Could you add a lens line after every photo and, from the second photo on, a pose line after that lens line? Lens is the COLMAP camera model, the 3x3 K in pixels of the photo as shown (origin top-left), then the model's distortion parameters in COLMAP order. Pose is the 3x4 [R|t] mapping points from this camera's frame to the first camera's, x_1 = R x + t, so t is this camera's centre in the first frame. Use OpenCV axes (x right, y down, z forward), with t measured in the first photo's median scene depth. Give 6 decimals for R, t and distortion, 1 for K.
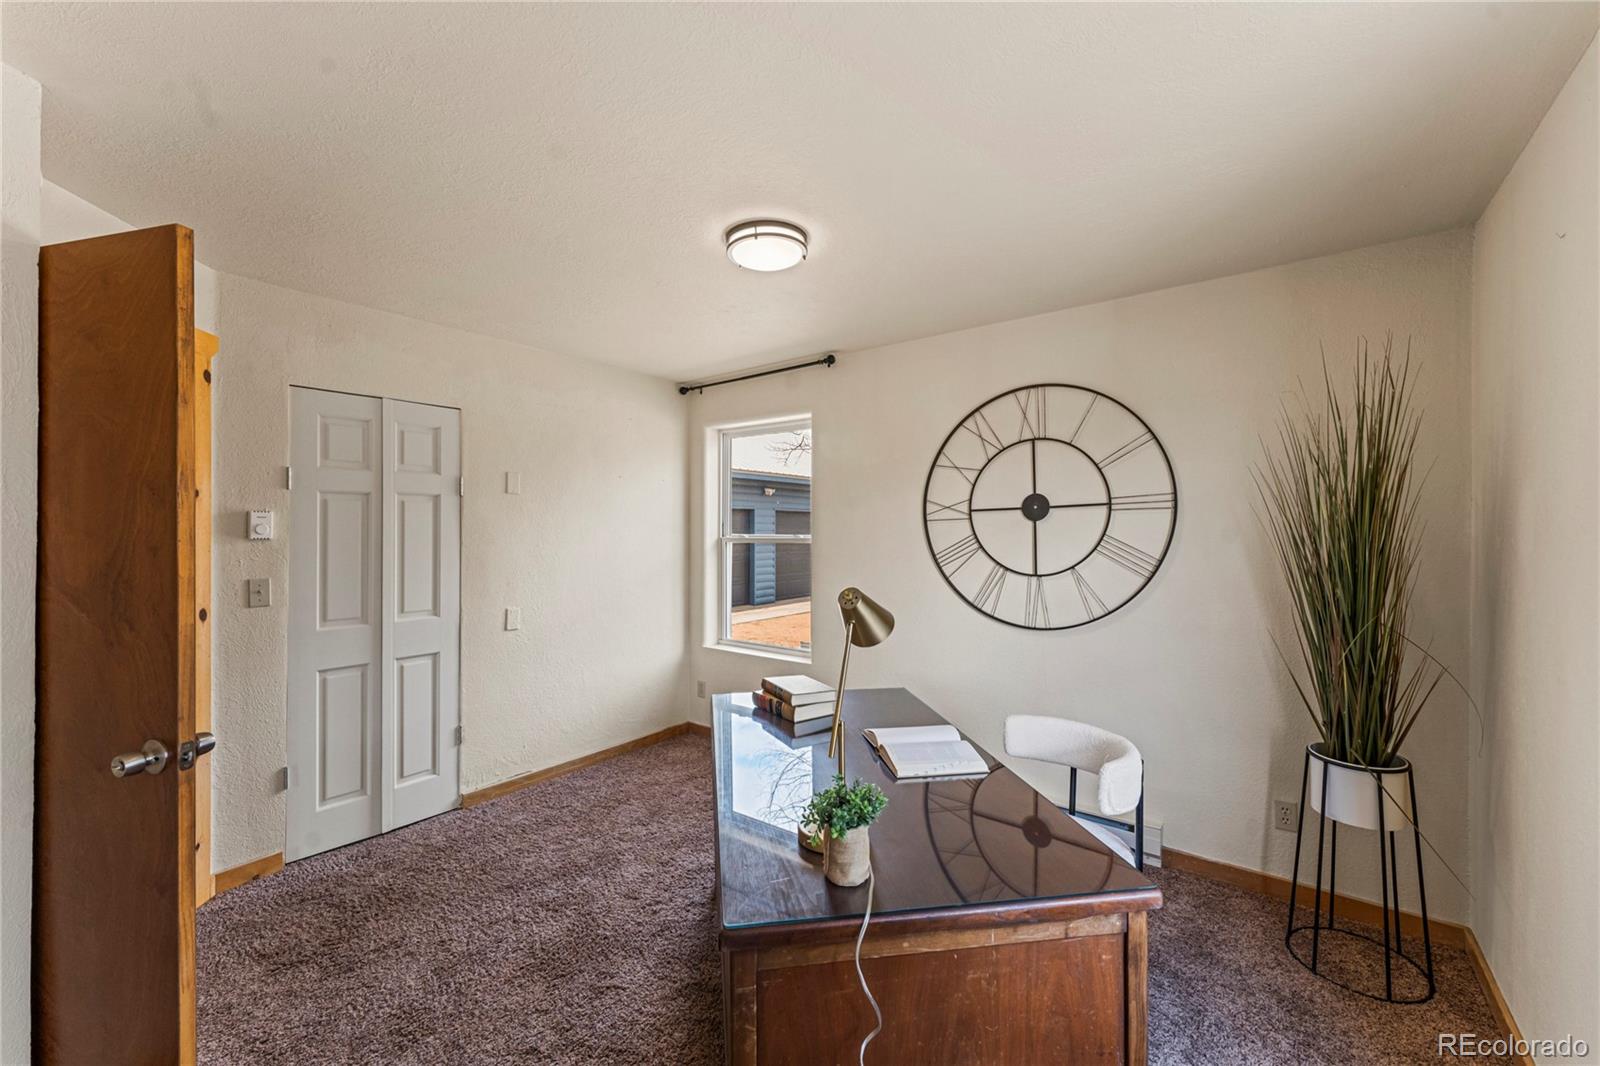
lens RADIAL K [[640.9, 0, 796.2], [0, 640.9, 529.8], [0, 0, 1]] dist [0.001476, -0.000195]
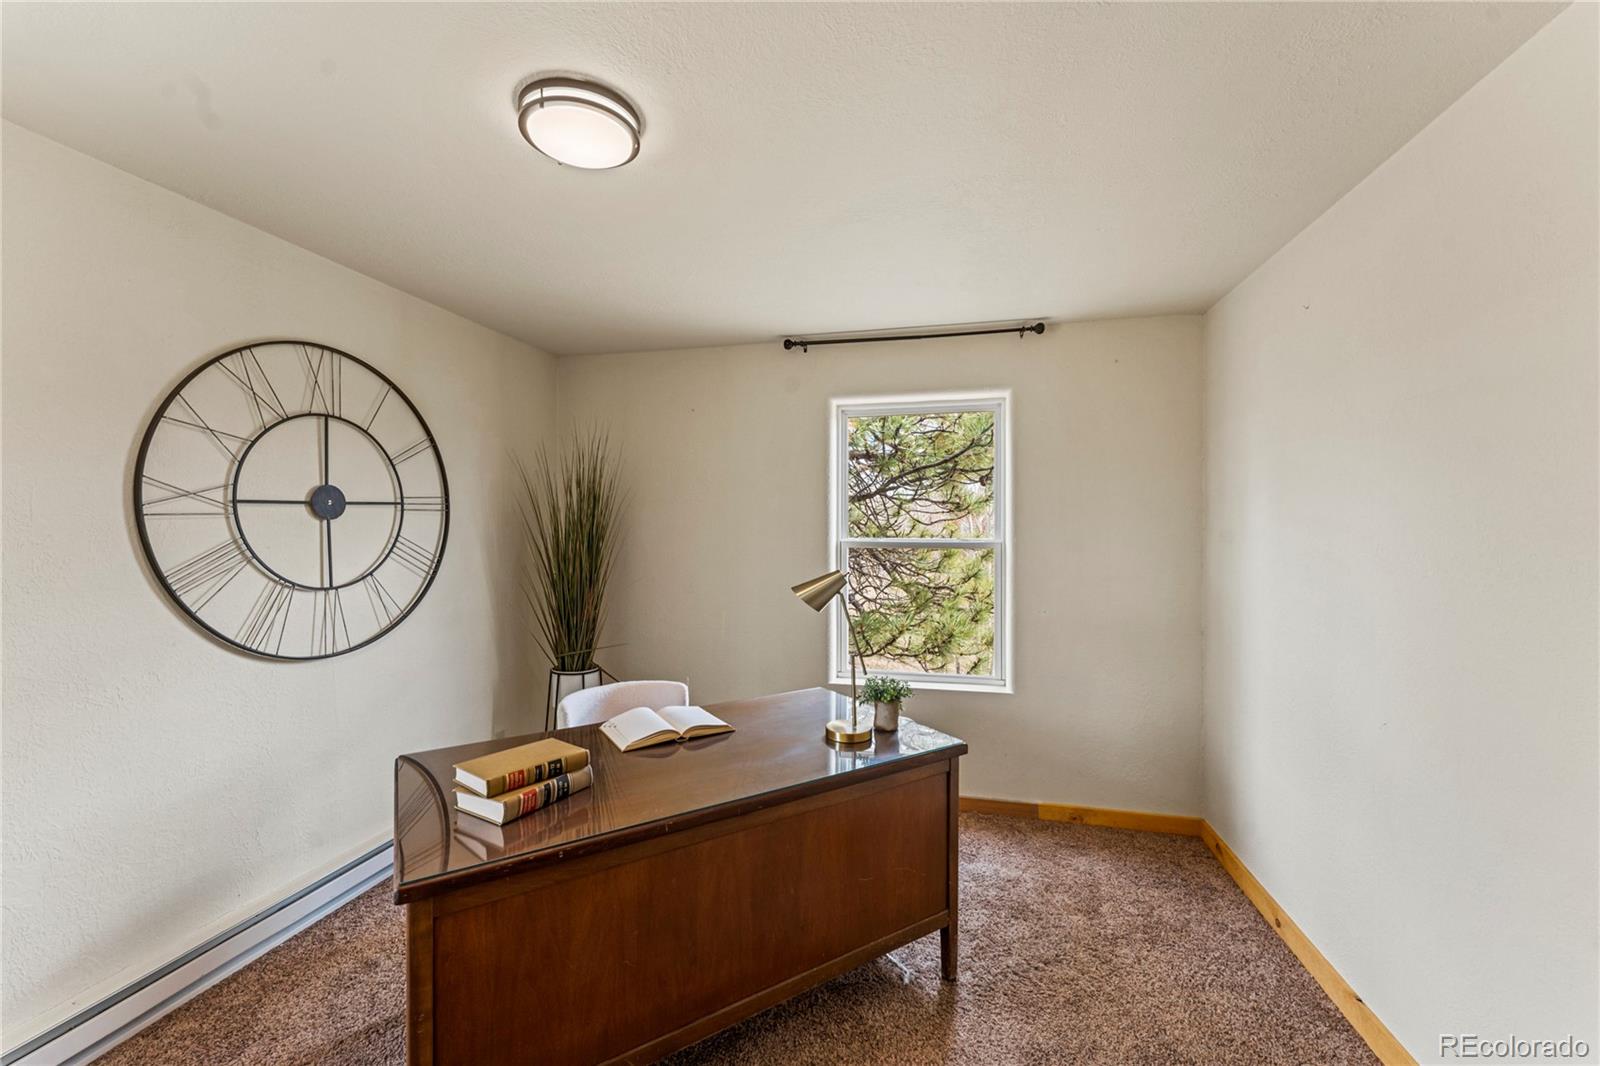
lens RADIAL K [[640.9, 0, 796.2], [0, 640.9, 529.8], [0, 0, 1]] dist [0.001476, -0.000195]
pose [[-0.409530, -0.000157, 0.912297, -0.573303], [0.001115, 0.999999, 0.000672, -0.001214], [-0.912296, 0.001292, -0.409530, 0.788377]]
